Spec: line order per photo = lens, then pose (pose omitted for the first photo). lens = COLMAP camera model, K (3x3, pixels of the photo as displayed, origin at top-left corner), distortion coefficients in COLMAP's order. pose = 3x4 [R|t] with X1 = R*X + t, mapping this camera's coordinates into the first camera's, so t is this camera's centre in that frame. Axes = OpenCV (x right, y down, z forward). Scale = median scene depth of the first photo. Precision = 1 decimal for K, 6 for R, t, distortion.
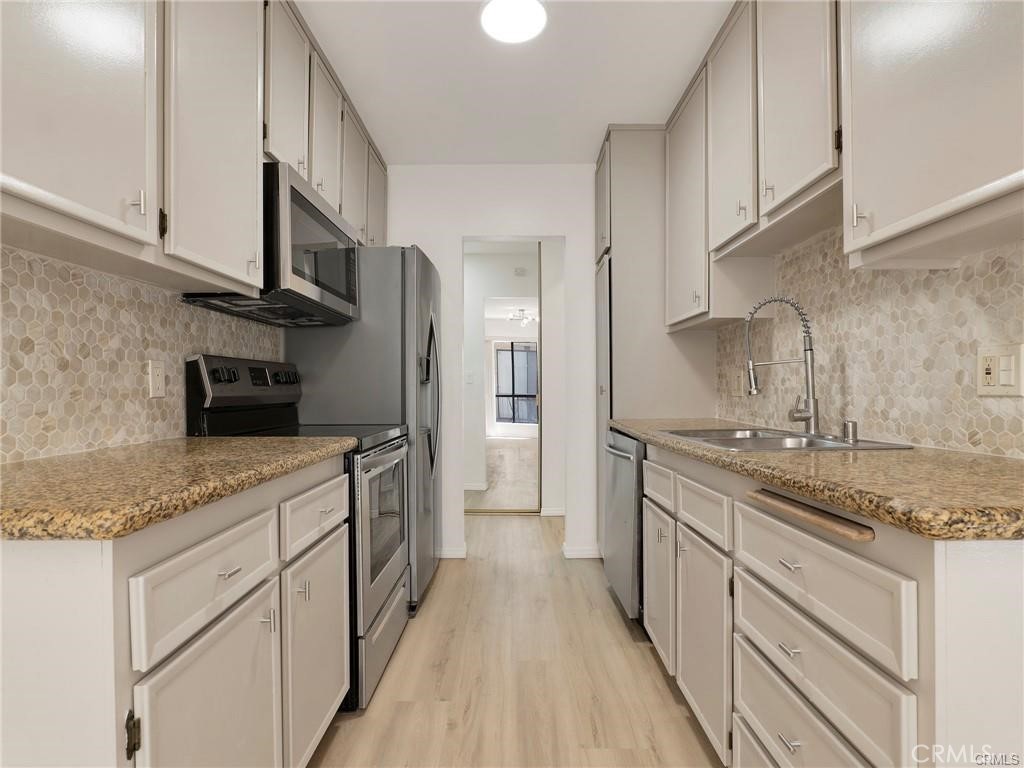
lens RADIAL K [[490.2, 0, 512.0], [0, 490.2, 384.0], [0, 0, 1]] dist [-0.036135, 0.000296]
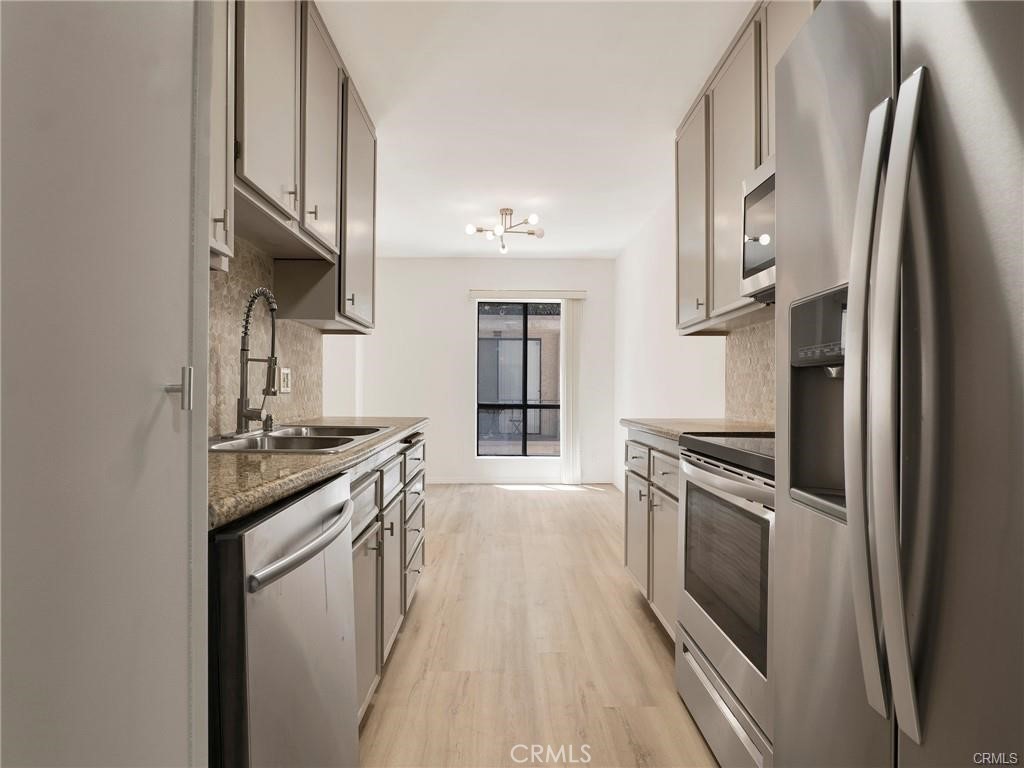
lens RADIAL K [[490.2, 0, 512.0], [0, 490.2, 384.0], [0, 0, 1]] dist [-0.036135, 0.000296]
pose [[-0.999669, 0.000129, -0.025741, 0.088376], [0.000482, 0.999906, -0.013701, 0.014357], [0.025737, -0.013709, -0.999575, 2.085366]]
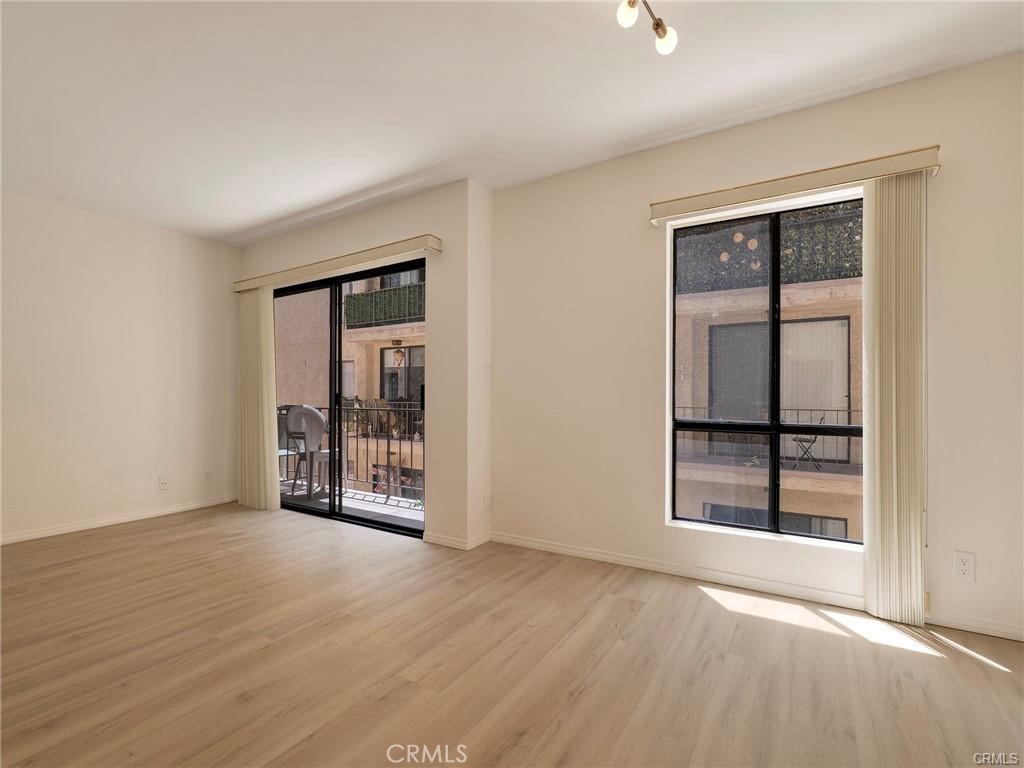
lens RADIAL K [[490.2, 0, 512.0], [0, 490.2, 384.0], [0, 0, 1]] dist [-0.036135, 0.000296]
pose [[-0.852006, 0.009952, 0.523438, 0.001300], [-0.003025, 0.999709, -0.023931, 0.017332], [-0.523524, -0.021972, -0.851728, 1.573941]]
